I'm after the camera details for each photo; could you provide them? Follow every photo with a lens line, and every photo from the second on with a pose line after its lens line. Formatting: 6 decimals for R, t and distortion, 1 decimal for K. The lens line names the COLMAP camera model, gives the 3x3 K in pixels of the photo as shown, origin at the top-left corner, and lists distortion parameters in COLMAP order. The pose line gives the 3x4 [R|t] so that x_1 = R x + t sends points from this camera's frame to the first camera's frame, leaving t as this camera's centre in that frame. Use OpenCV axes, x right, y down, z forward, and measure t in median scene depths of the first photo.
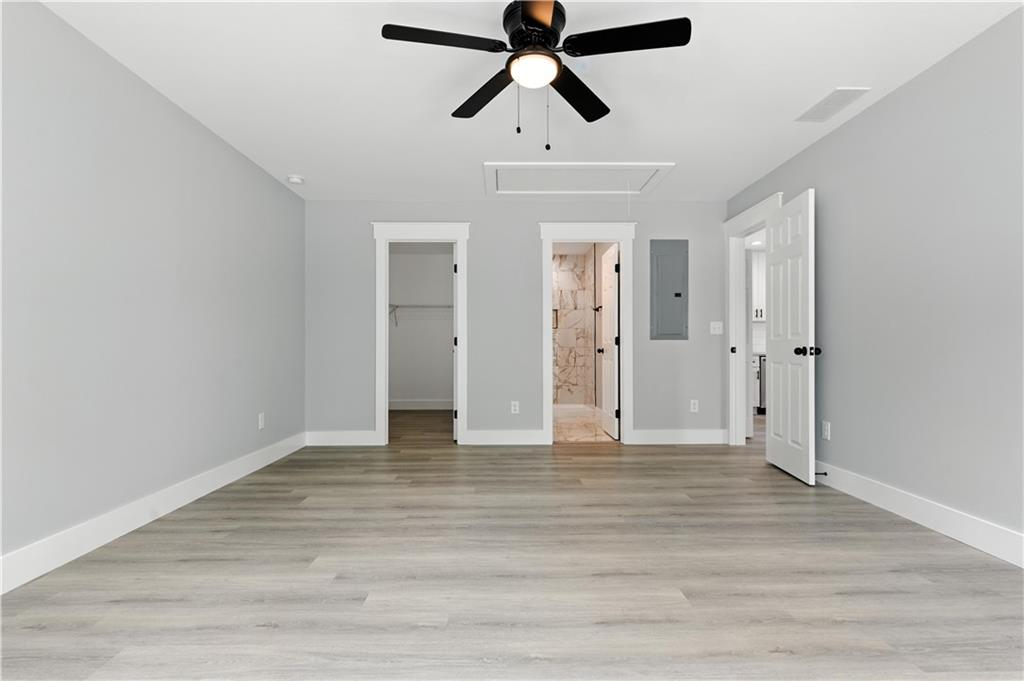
lens RADIAL K [[525.1, 0, 512.0], [0, 525.1, 340.5], [0, 0, 1]] dist [0.001738, 0.002022]
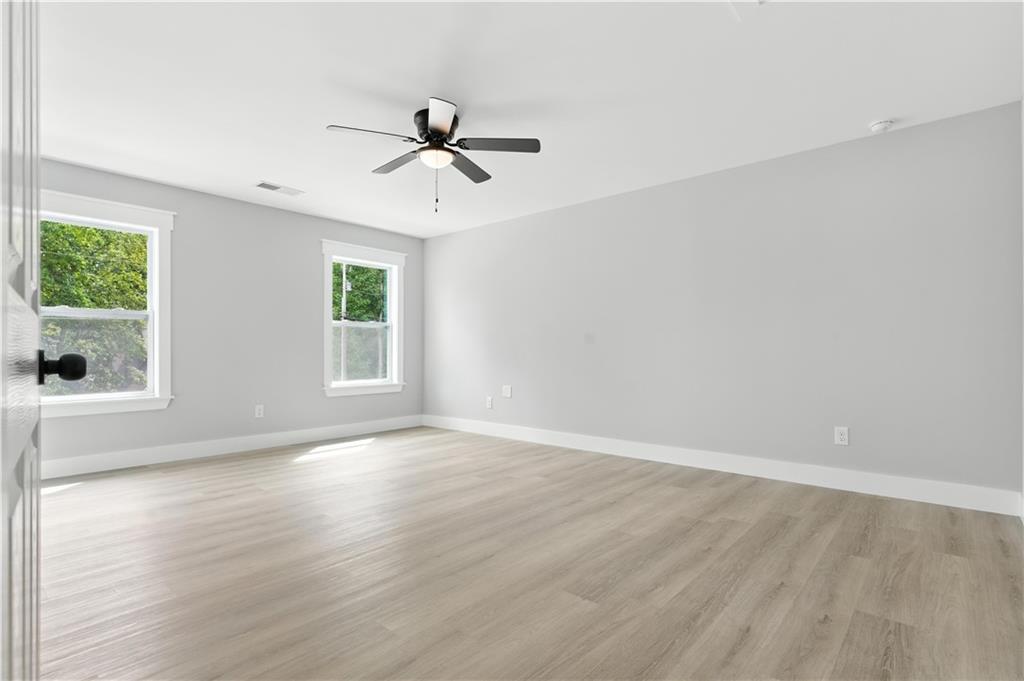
lens RADIAL K [[481.7, 0, 511.0], [0, 481.7, 355.3], [0, 0, 1]] dist [0.002797, 0.000376]
pose [[-0.684296, 0.004128, -0.729193, 0.661385], [0.016337, 0.999820, -0.009671, 0.021779], [0.729022, -0.018531, -0.684240, 1.563992]]
